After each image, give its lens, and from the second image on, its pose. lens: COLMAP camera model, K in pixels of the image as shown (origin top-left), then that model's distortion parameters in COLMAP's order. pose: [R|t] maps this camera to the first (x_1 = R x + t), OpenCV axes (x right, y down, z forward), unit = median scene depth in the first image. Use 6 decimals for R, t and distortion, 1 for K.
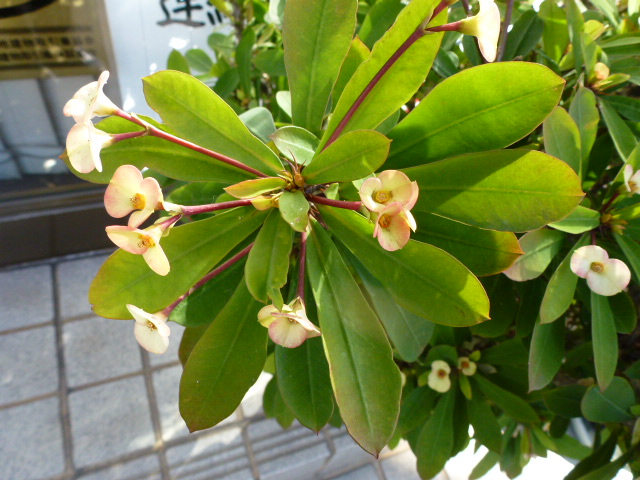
lens RADIAL K [[451.4, 0, 320.0], [0, 451.4, 240.0], [0, 0, 1]] dist [-0.060397, 0.017043]
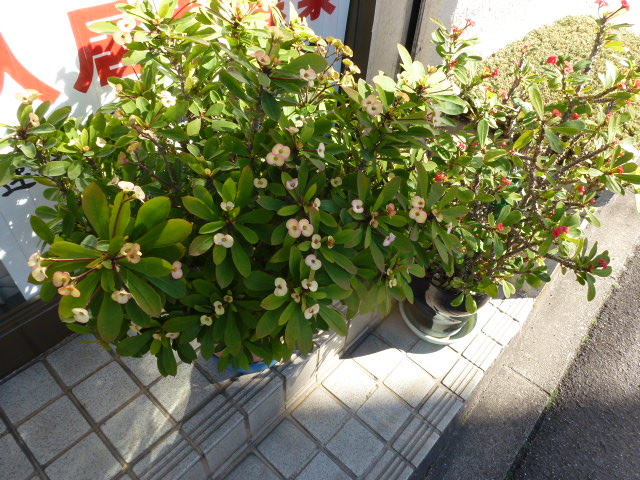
lens RADIAL K [[451.4, 0, 320.0], [0, 451.4, 240.0], [0, 0, 1]] dist [-0.060397, 0.017043]
pose [[0.879644, -0.408209, 0.244113, 0.395556], [0.426033, 0.904420, -0.022798, 0.344876], [-0.211474, 0.124054, 0.969479, -1.736038]]
